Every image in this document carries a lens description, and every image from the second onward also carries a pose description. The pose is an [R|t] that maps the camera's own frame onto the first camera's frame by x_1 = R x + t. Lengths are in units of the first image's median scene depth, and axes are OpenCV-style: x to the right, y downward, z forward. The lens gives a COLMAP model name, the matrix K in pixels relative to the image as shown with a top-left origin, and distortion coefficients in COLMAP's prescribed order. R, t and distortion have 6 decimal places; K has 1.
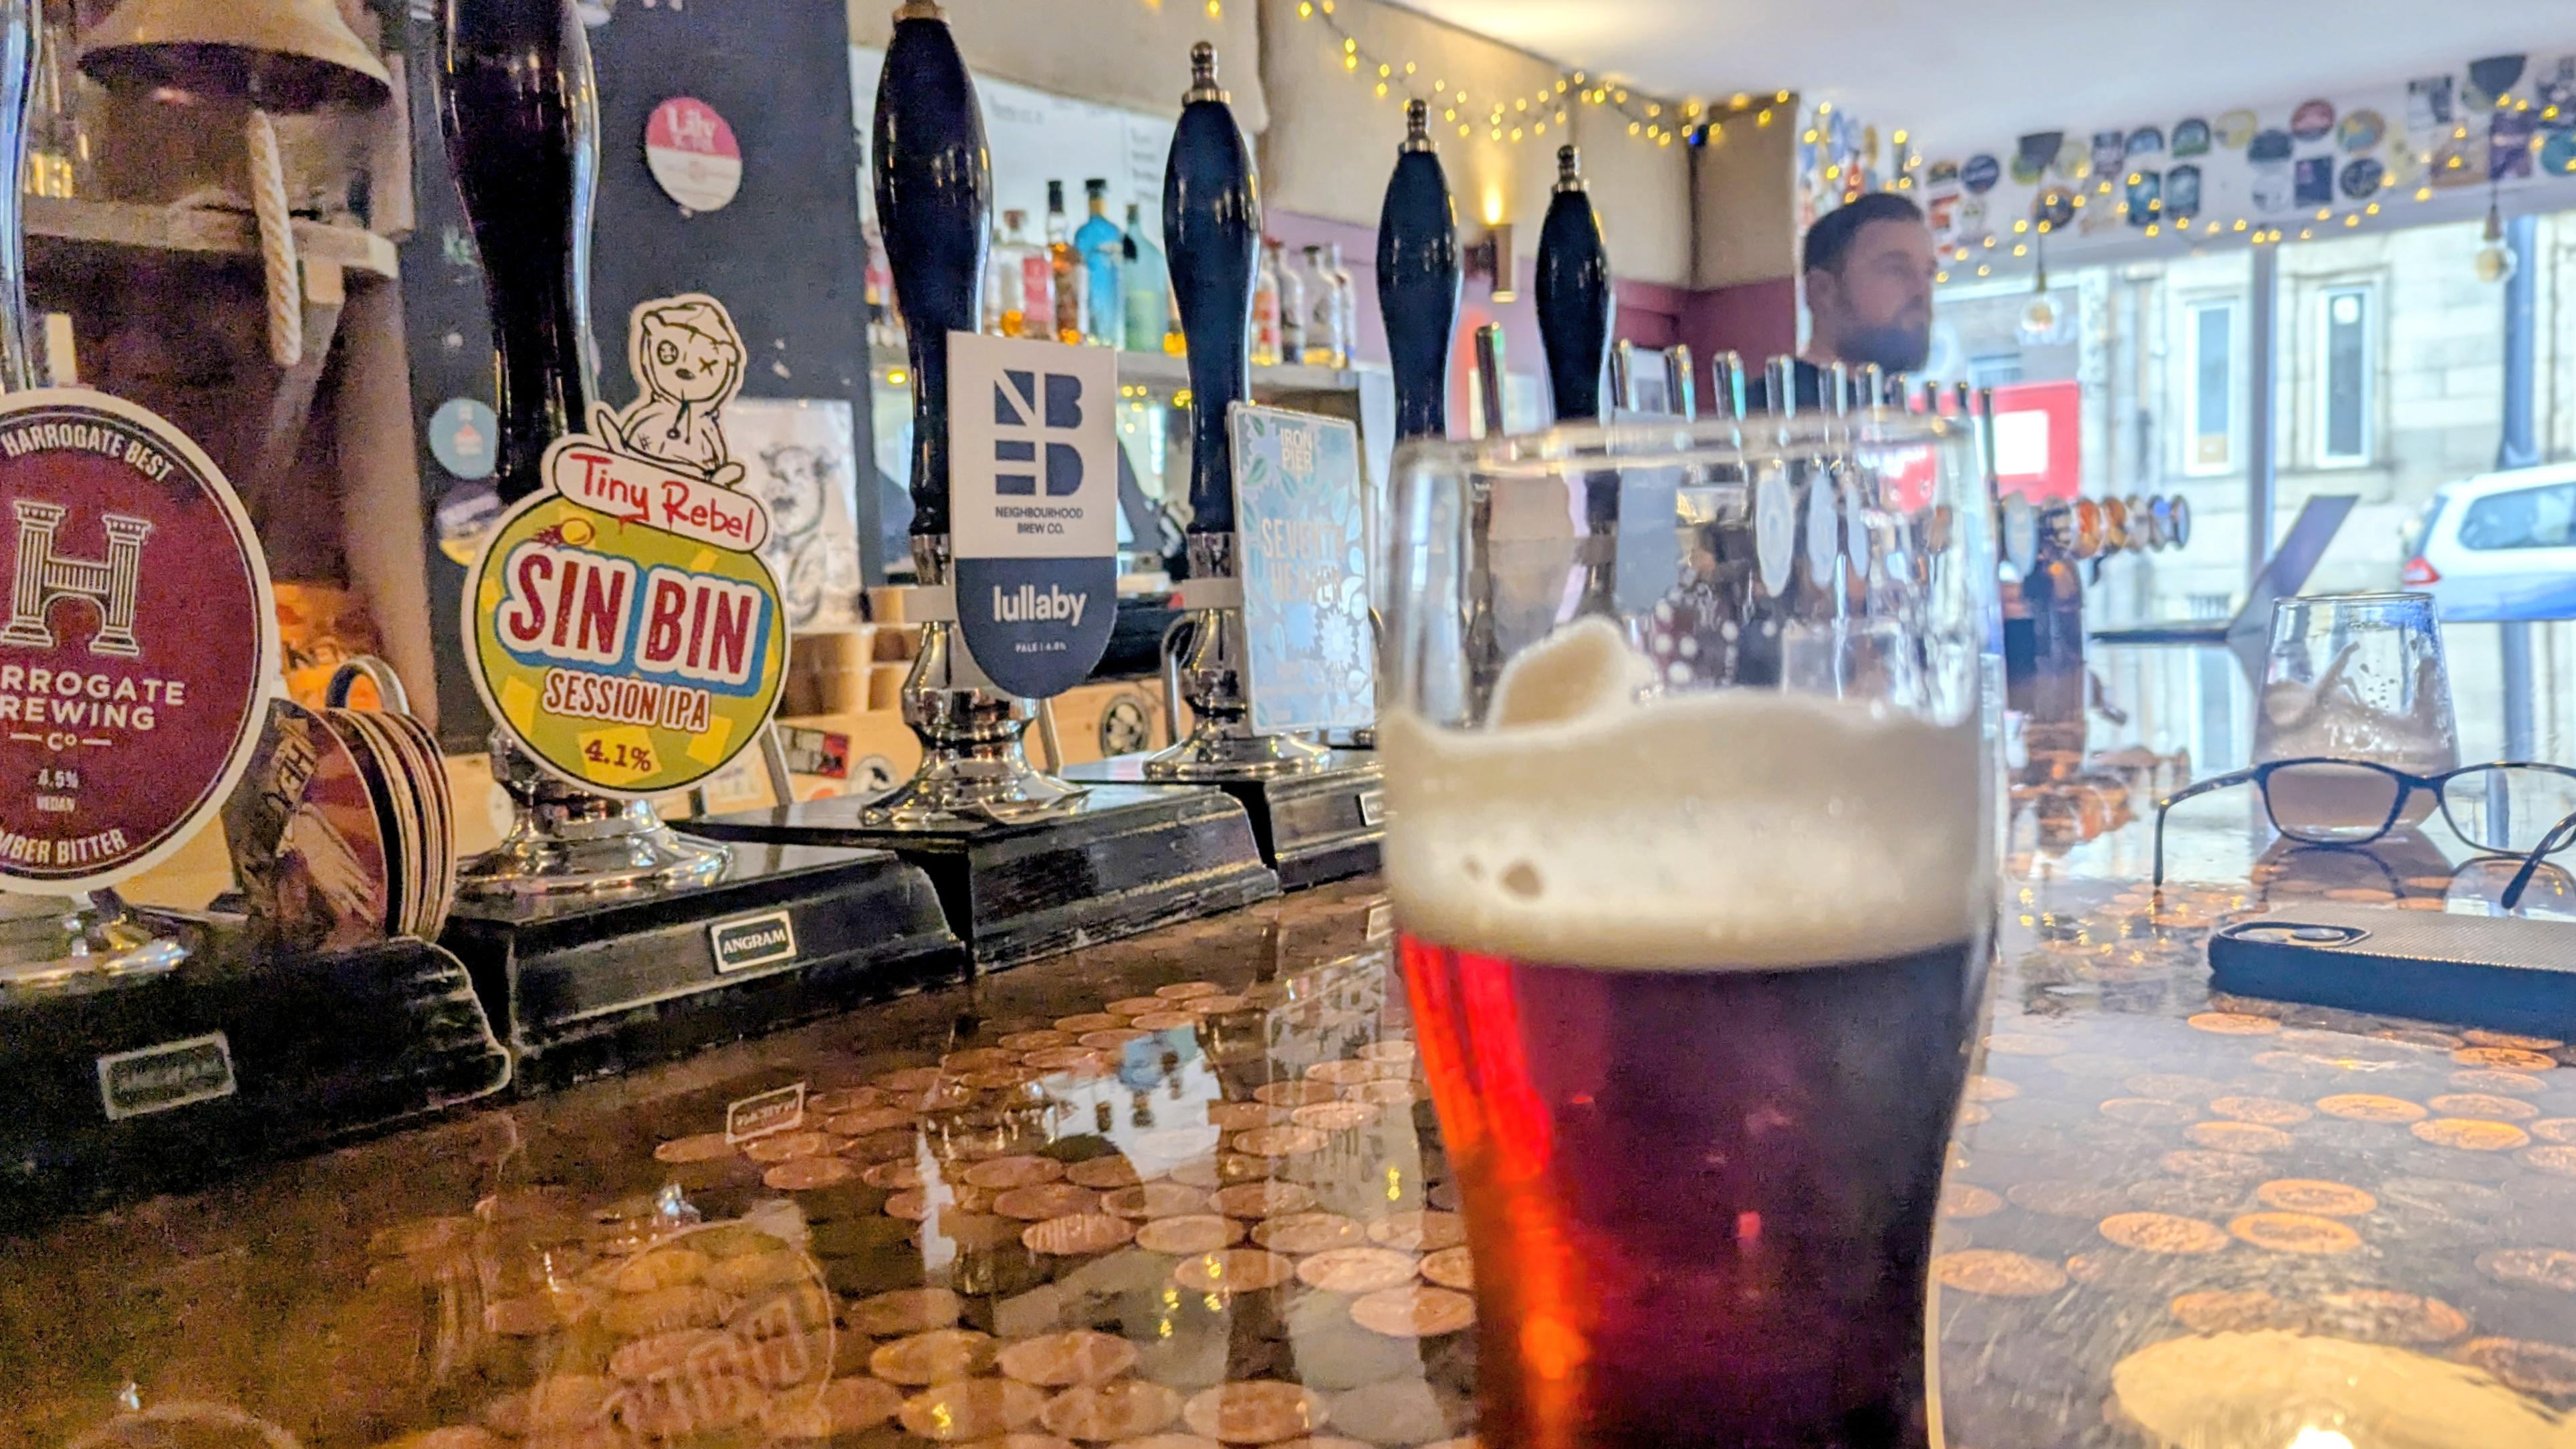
lens RADIAL K [[1950.6, 0, 1287.6], [0, 1950.6, 765.8], [0, 0, 1]] dist [0.042523, -0.044286]
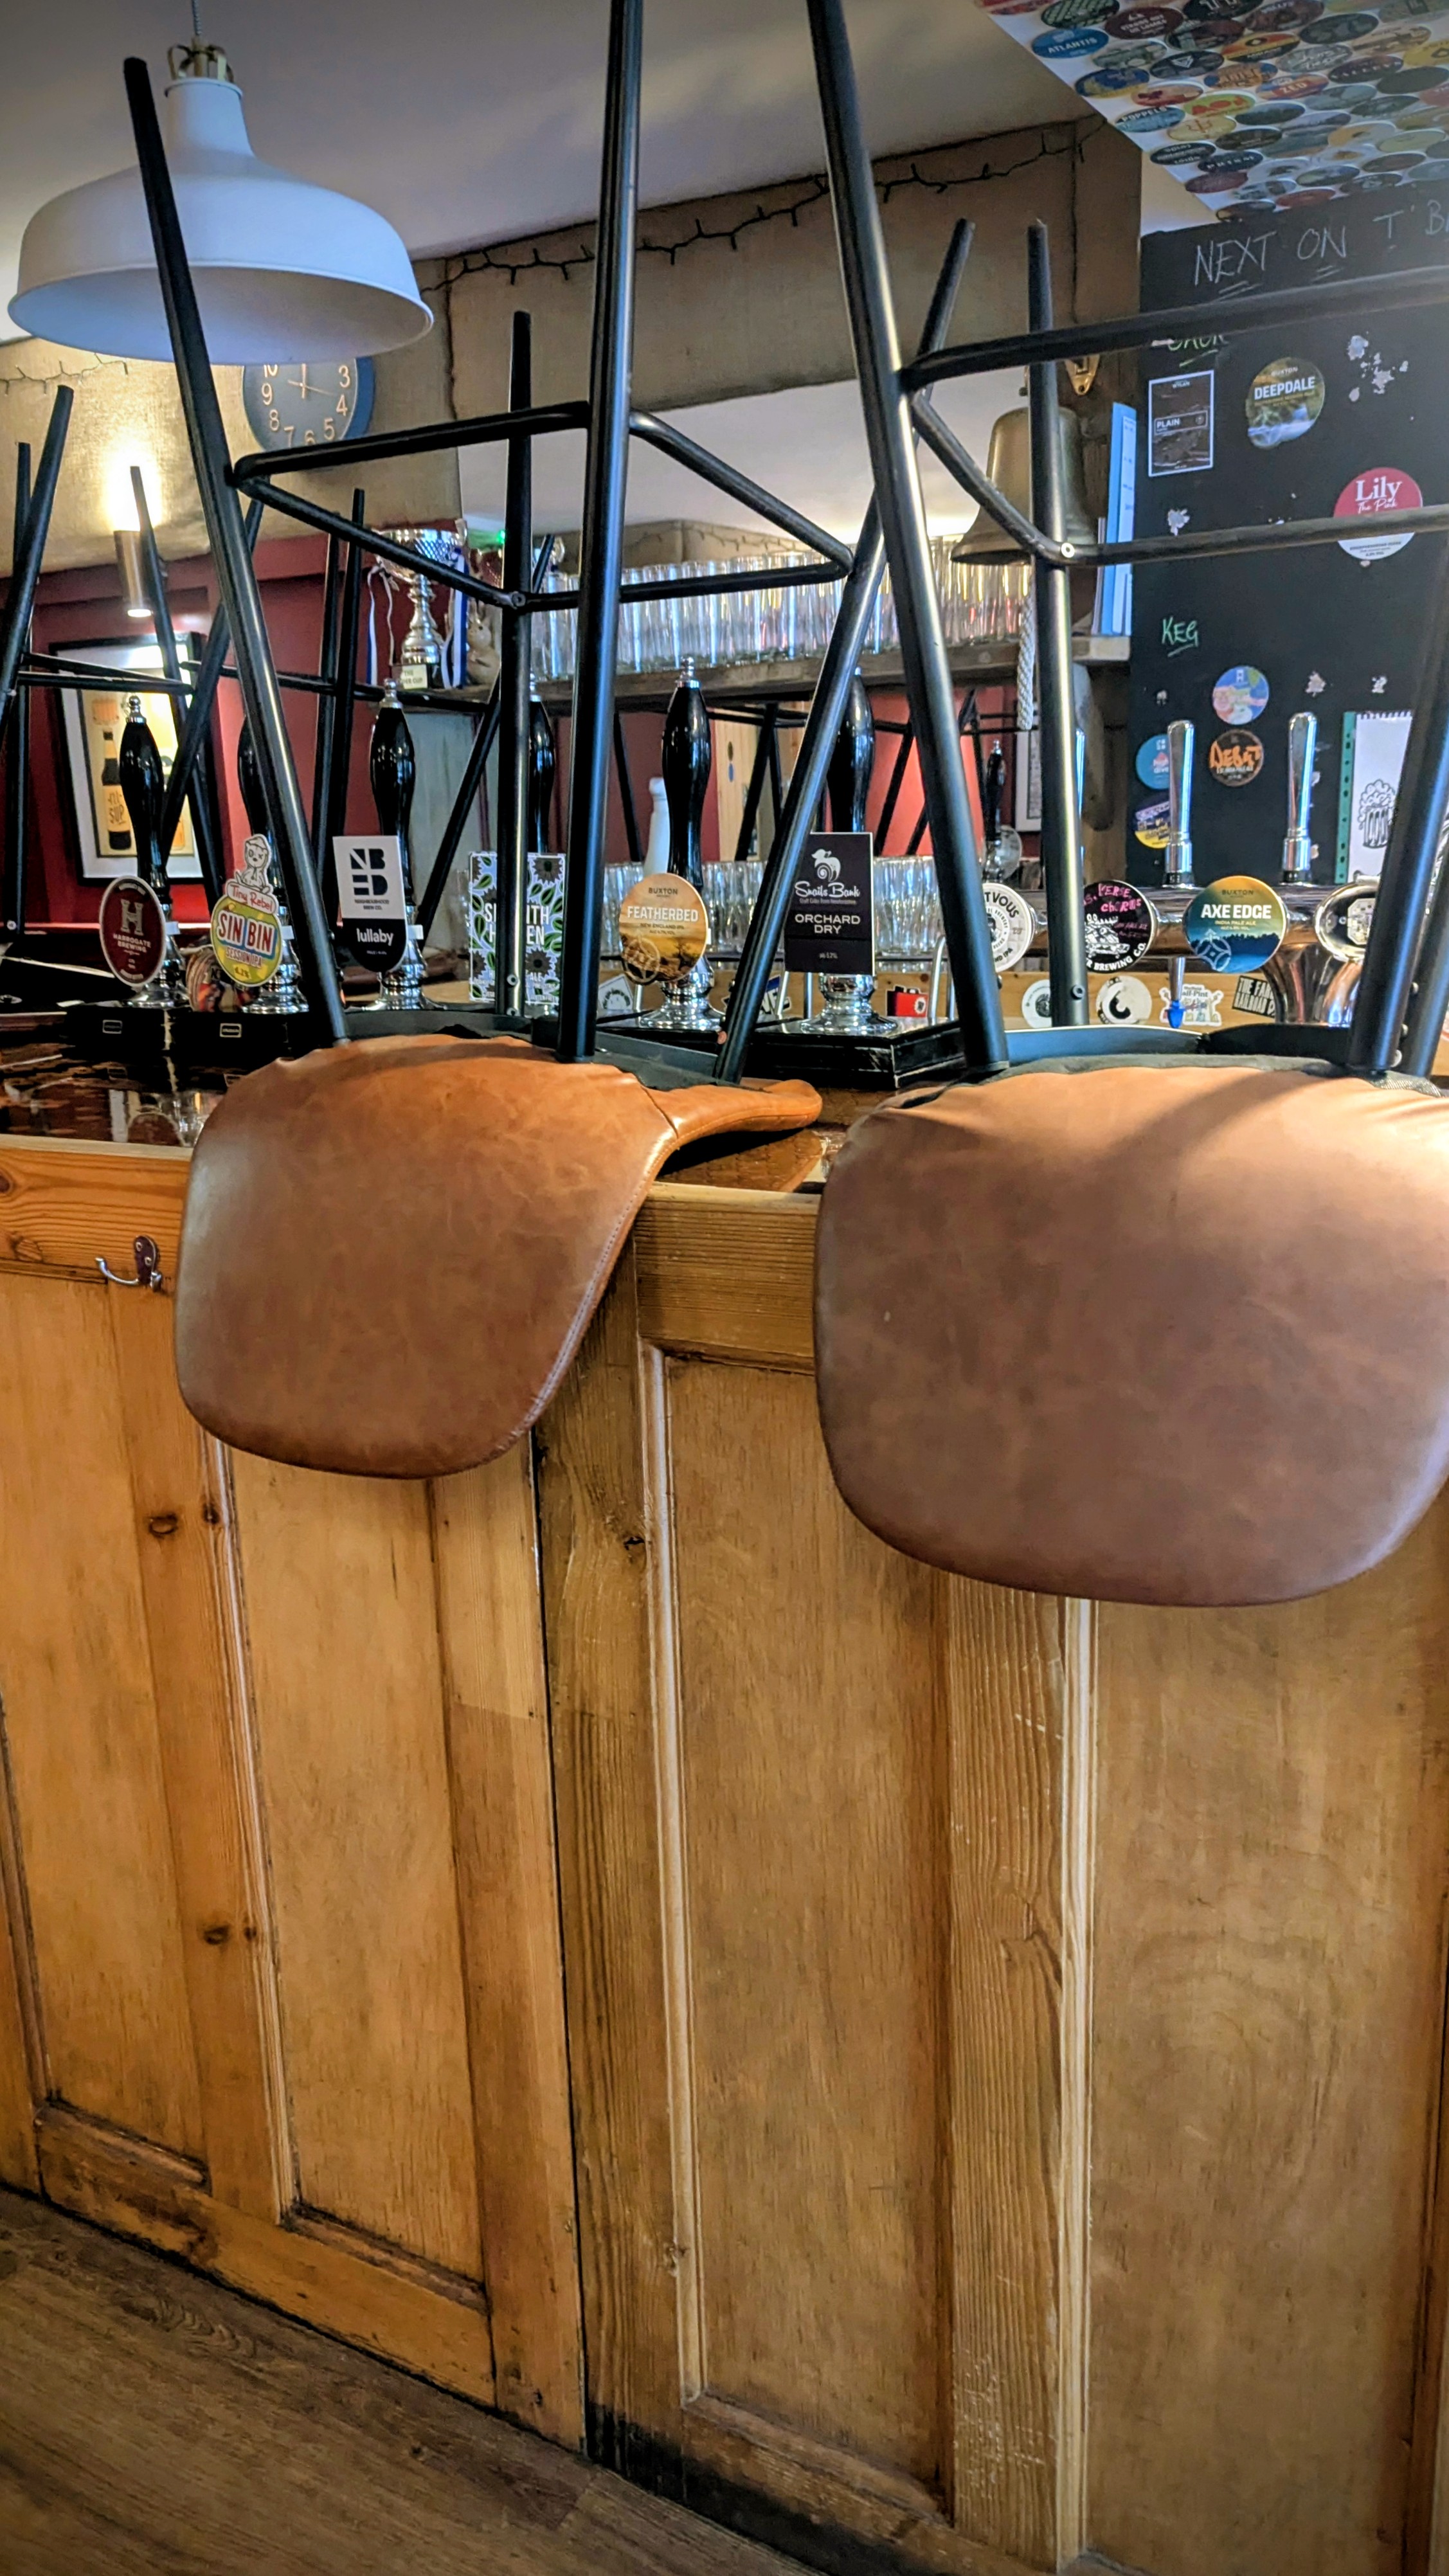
lens RADIAL K [[1950.4, 0, 724.5], [0, 1950.4, 1288.0], [0, 0, 1]] dist [0.042523, -0.044286]
pose [[0.118630, 0.272857, -0.954712, 1.107268], [-0.072282, 0.961324, 0.265765, -0.154983], [0.990304, 0.037481, 0.133765, 0.481600]]
